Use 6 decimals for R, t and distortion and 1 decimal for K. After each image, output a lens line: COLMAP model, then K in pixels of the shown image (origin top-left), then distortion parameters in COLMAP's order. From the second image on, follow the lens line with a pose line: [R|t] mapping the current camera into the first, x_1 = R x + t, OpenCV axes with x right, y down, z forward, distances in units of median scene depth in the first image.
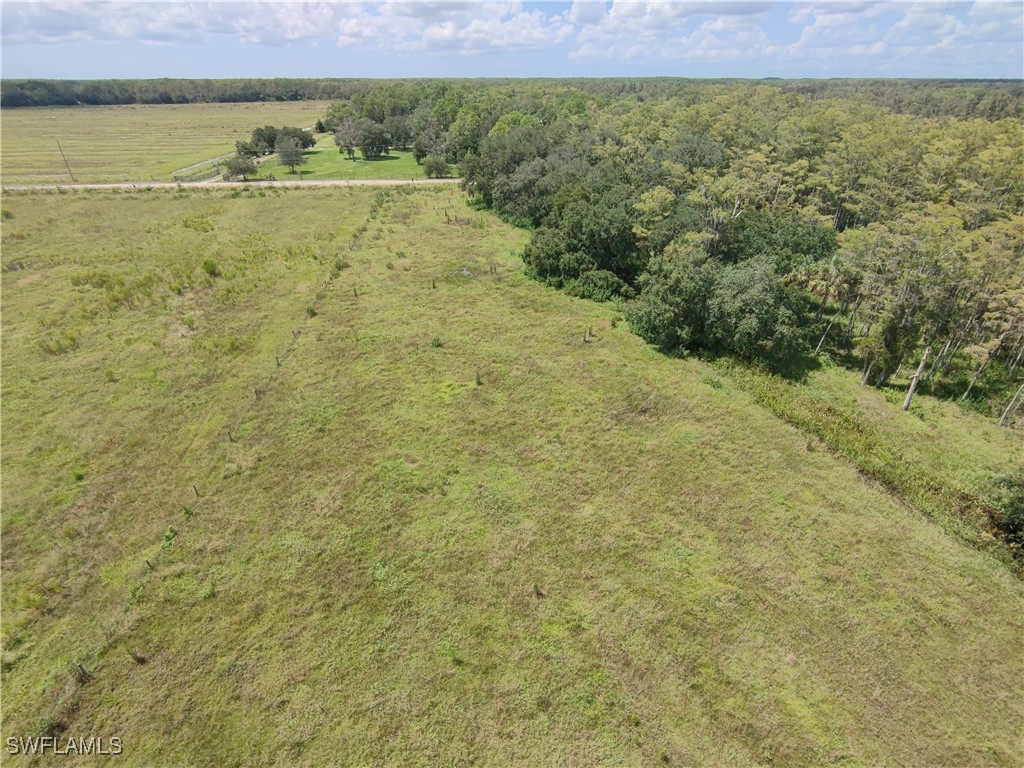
lens RADIAL K [[519.2, 0, 520.5], [0, 519.2, 390.9], [0, 0, 1]] dist [-0.000669, -0.000518]
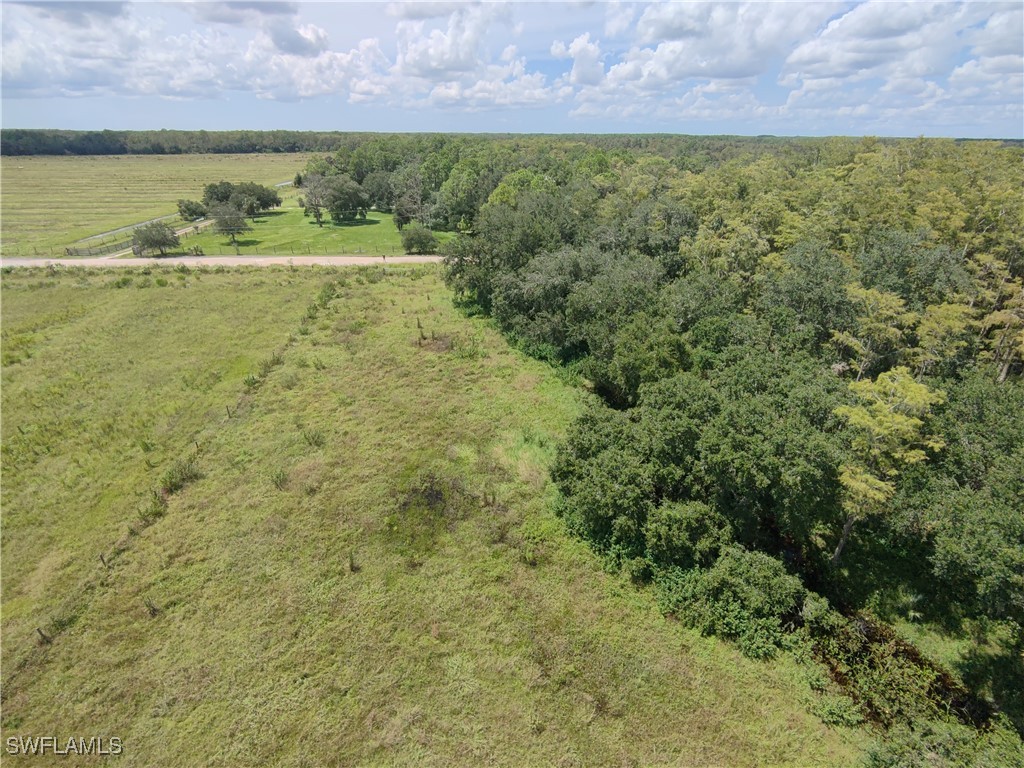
lens RADIAL K [[519.2, 0, 520.5], [0, 519.2, 390.9], [0, 0, 1]] dist [-0.000669, -0.000518]
pose [[0.999954, 0.009470, 0.001609, -0.012308], [-0.009305, 0.996541, -0.082579, -0.139086], [-0.002385, 0.082560, 0.996583, 0.244730]]
